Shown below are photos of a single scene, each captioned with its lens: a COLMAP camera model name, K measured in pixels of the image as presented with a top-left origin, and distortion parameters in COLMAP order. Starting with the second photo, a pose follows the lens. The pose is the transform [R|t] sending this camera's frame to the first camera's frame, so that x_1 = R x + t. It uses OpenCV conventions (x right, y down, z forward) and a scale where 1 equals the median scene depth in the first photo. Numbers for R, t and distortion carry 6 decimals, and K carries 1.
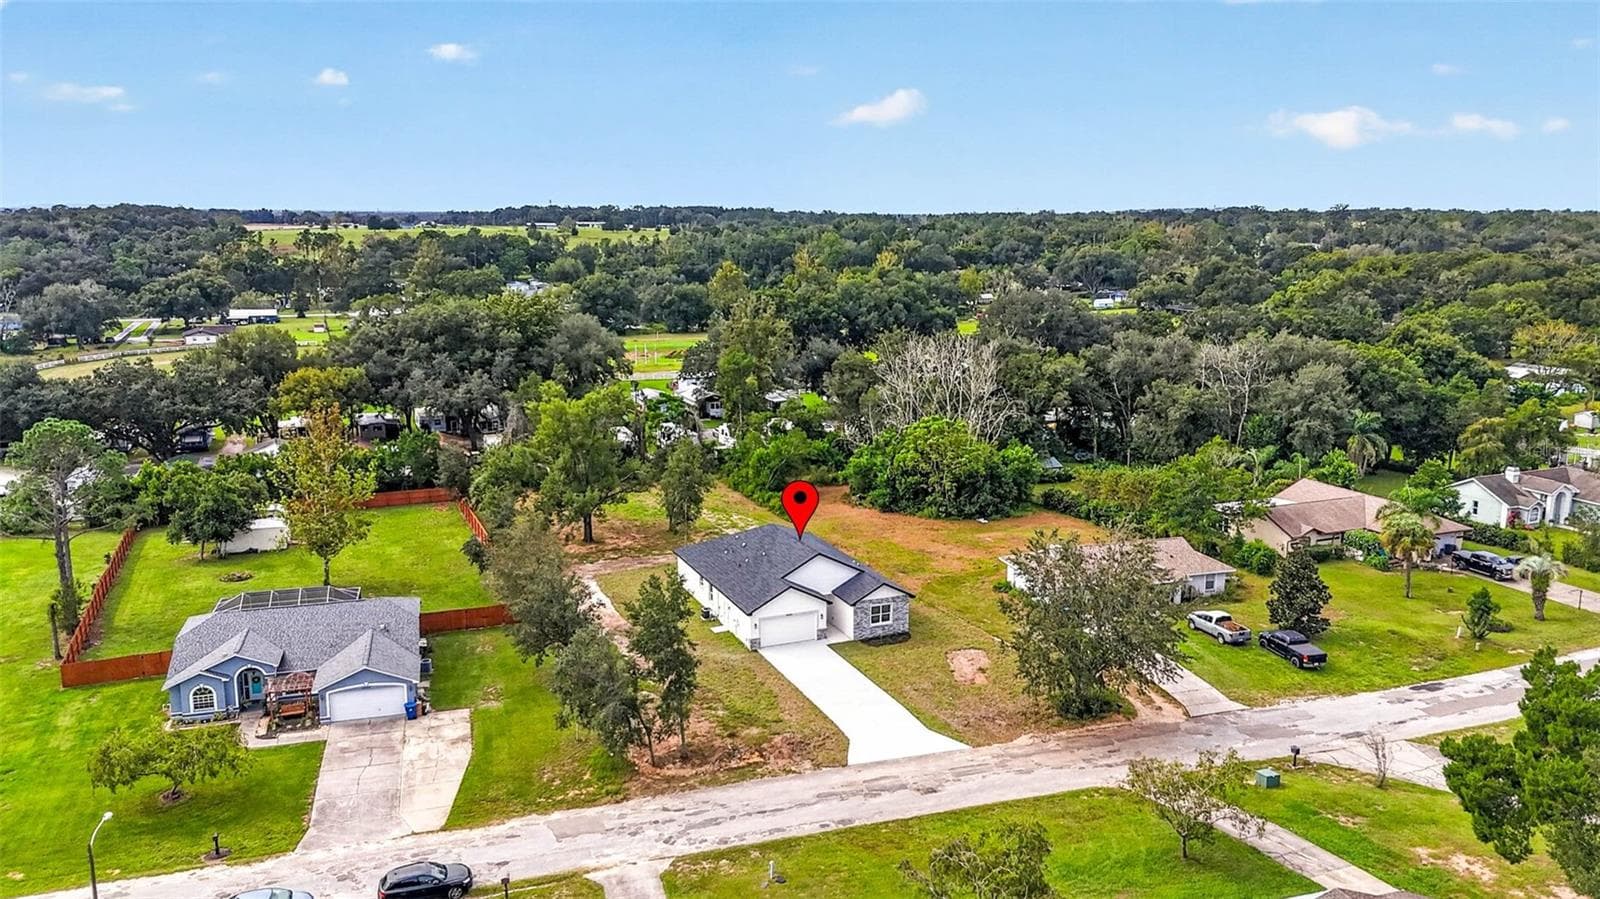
lens RADIAL K [[1213.6, 0, 800.0], [0, 1213.6, 449.5], [0, 0, 1]] dist [0.078036, -0.078699]
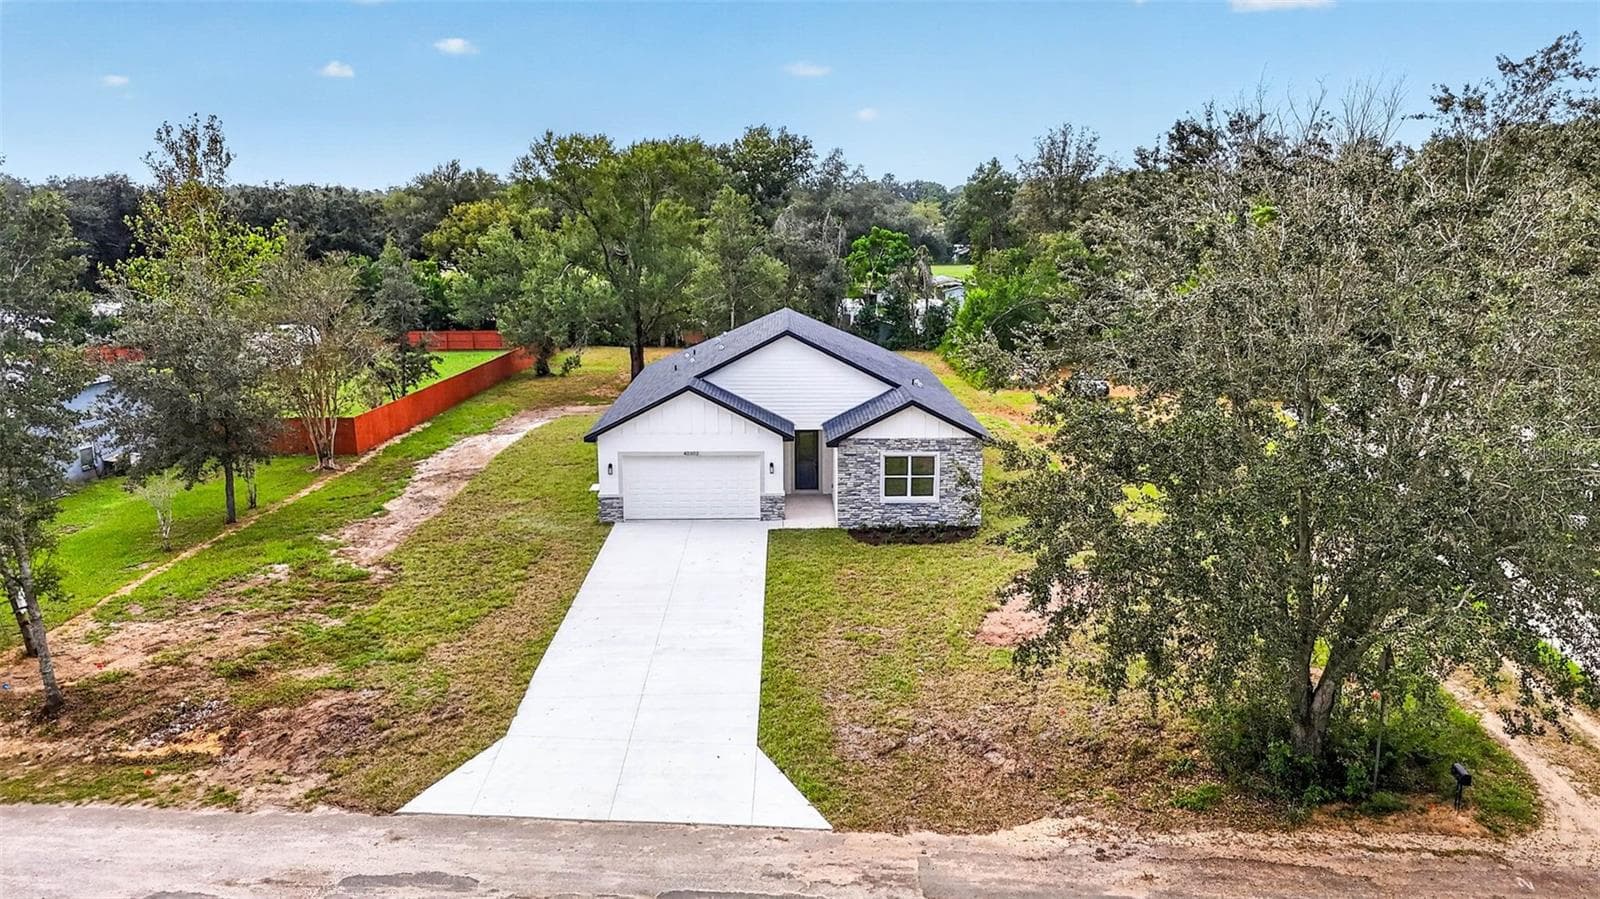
lens RADIAL K [[1213.6, 0, 800.0], [0, 1213.6, 449.5], [0, 0, 1]] dist [0.078036, -0.078699]
pose [[0.925077, 0.073079, -0.372682, 0.194236], [-0.074105, 0.997183, 0.011591, 0.127386], [0.372480, 0.016895, 0.927887, 0.607022]]
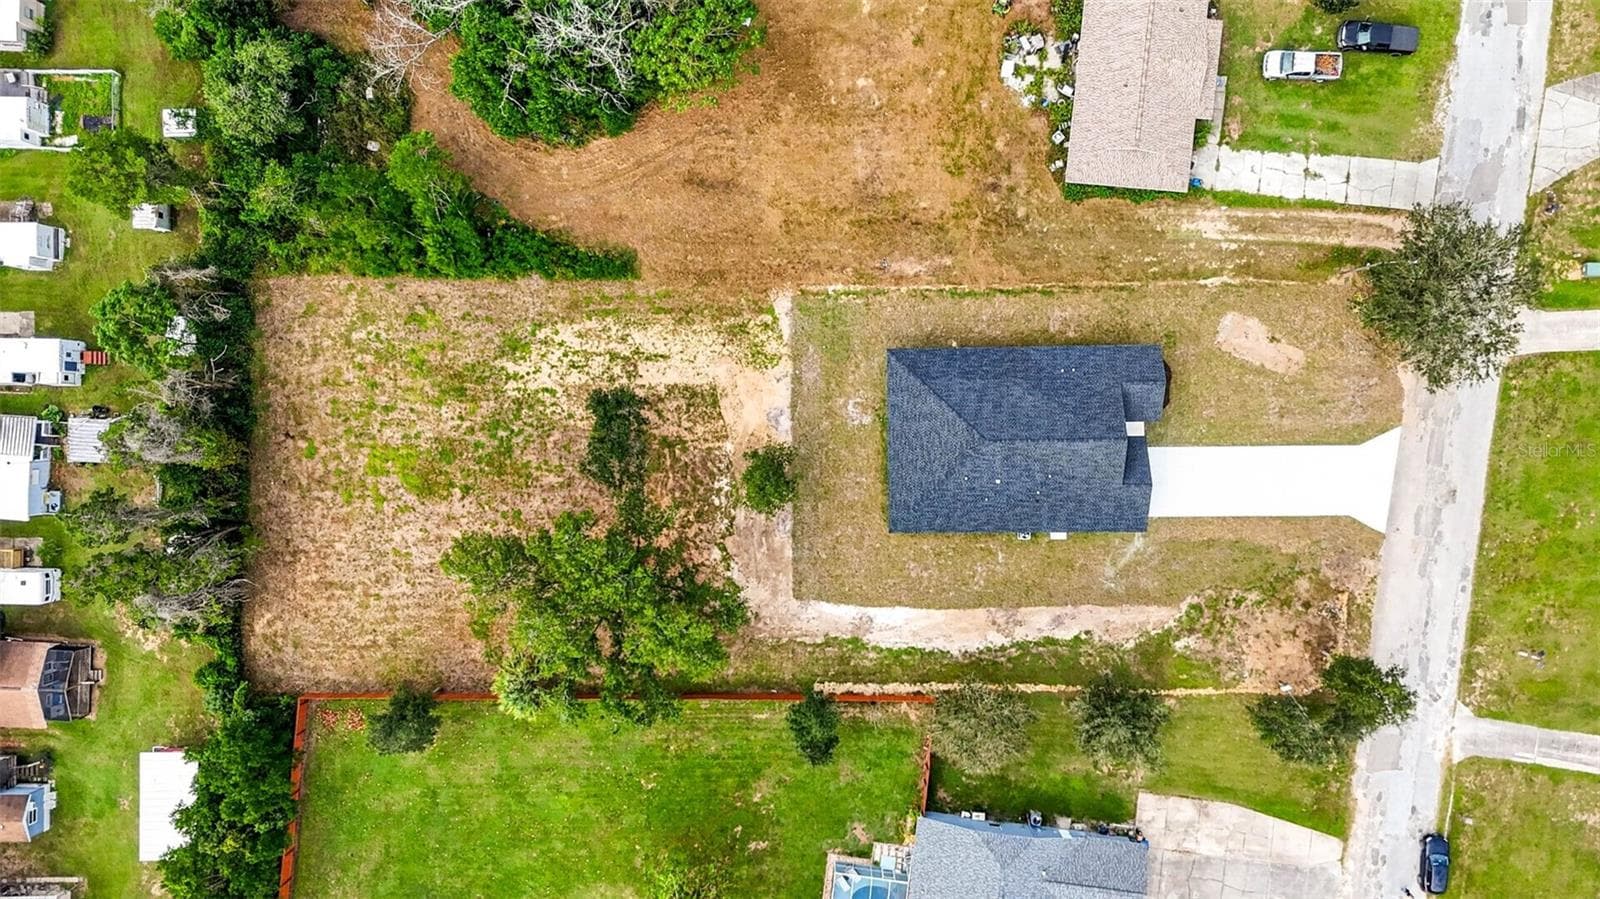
lens RADIAL K [[1213.6, 0, 800.0], [0, 1213.6, 449.5], [0, 0, 1]] dist [0.078036, -0.078699]
pose [[0.384257, -0.922969, -0.021799, -0.066928], [0.183654, 0.053278, 0.981546, -0.876765], [-0.904775, -0.381170, 0.189980, 1.077527]]
